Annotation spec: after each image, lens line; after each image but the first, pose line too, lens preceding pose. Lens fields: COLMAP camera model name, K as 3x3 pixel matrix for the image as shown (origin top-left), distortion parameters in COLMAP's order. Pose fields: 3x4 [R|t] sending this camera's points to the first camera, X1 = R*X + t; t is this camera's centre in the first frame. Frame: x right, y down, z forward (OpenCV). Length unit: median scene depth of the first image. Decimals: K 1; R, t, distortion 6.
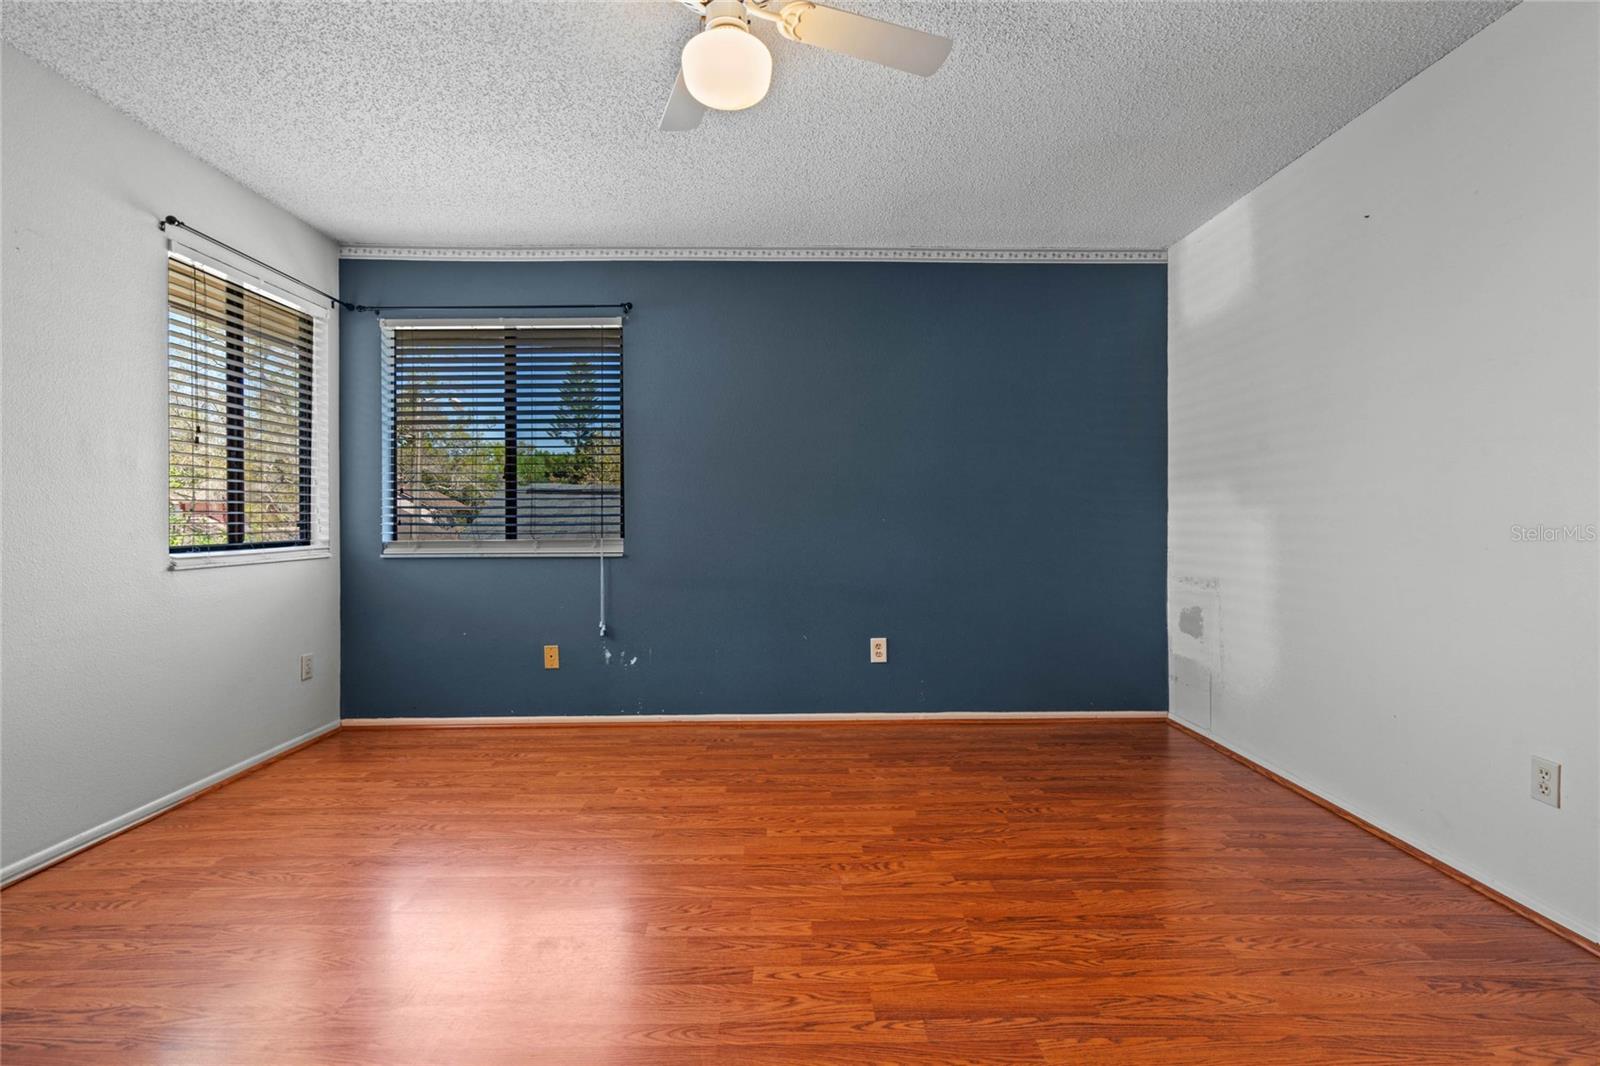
lens RADIAL K [[729.9, 0, 799.6], [0, 729.9, 521.2], [0, 0, 1]] dist [-0.002695, 0.002143]
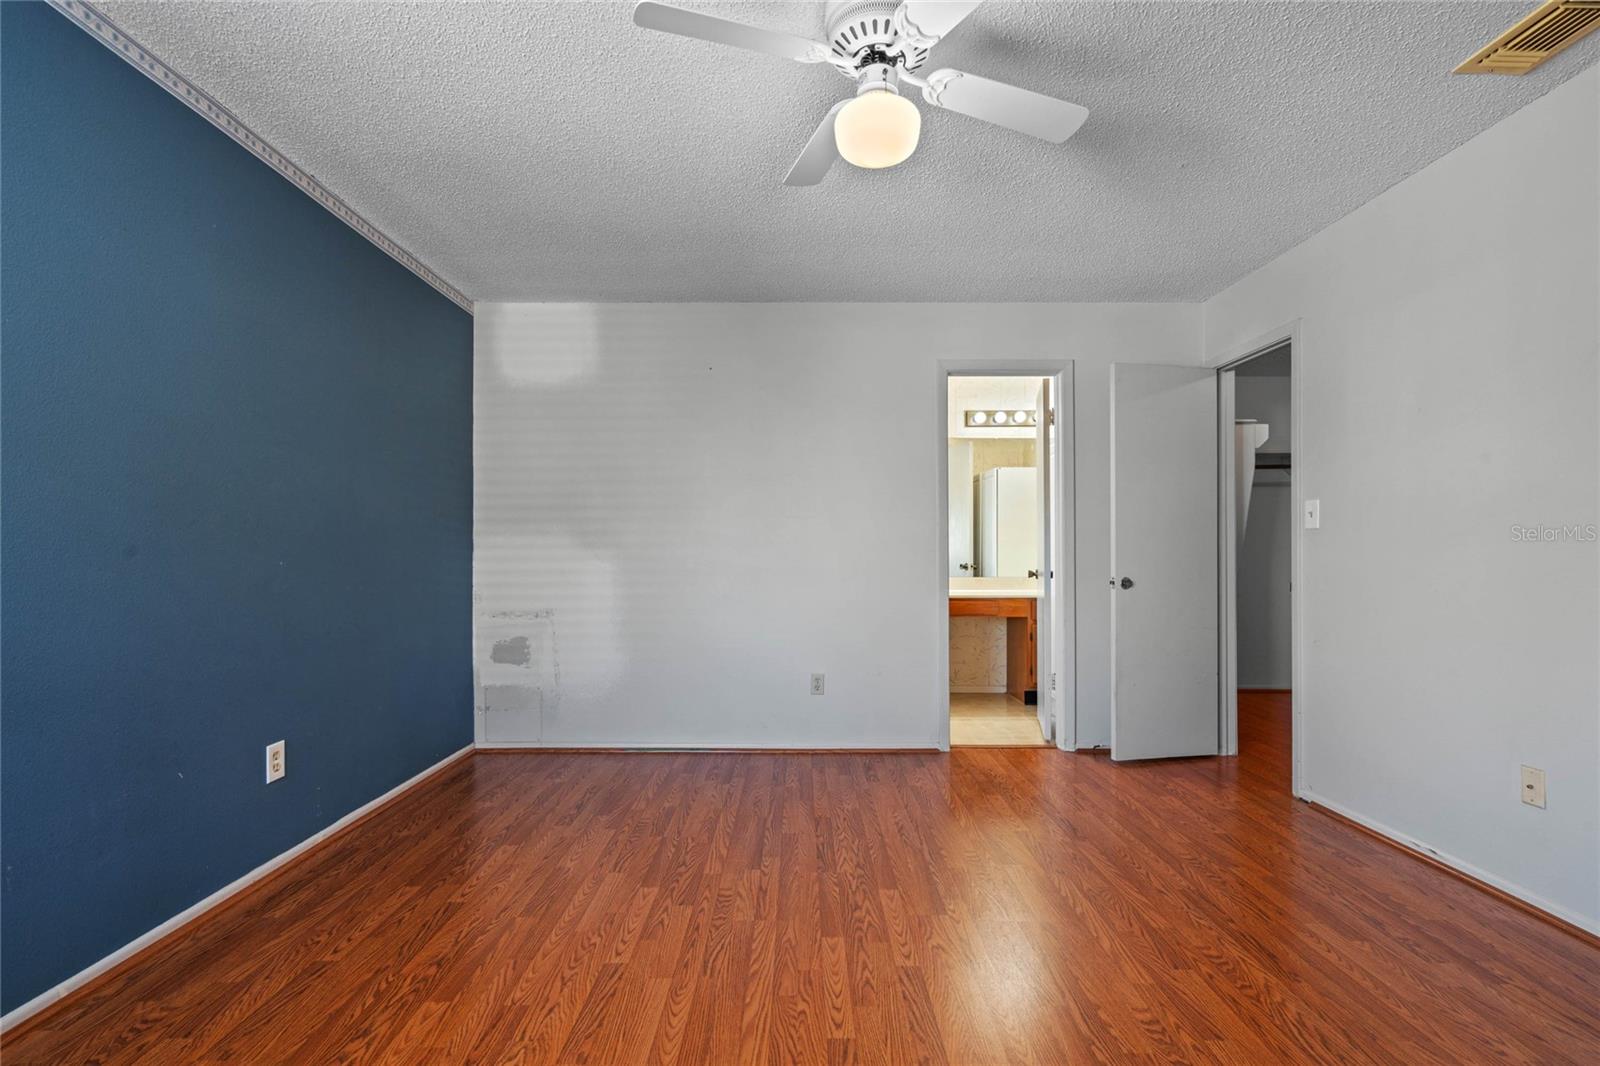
lens RADIAL K [[729.9, 0, 796.3], [0, 729.9, 553.2], [0, 0, 1]] dist [-0.002695, 0.002143]
pose [[0.019938, 0.001906, 0.999799, -0.648406], [0.007080, 0.999973, -0.002047, -0.007361], [-0.999776, 0.007119, 0.019924, 0.621755]]
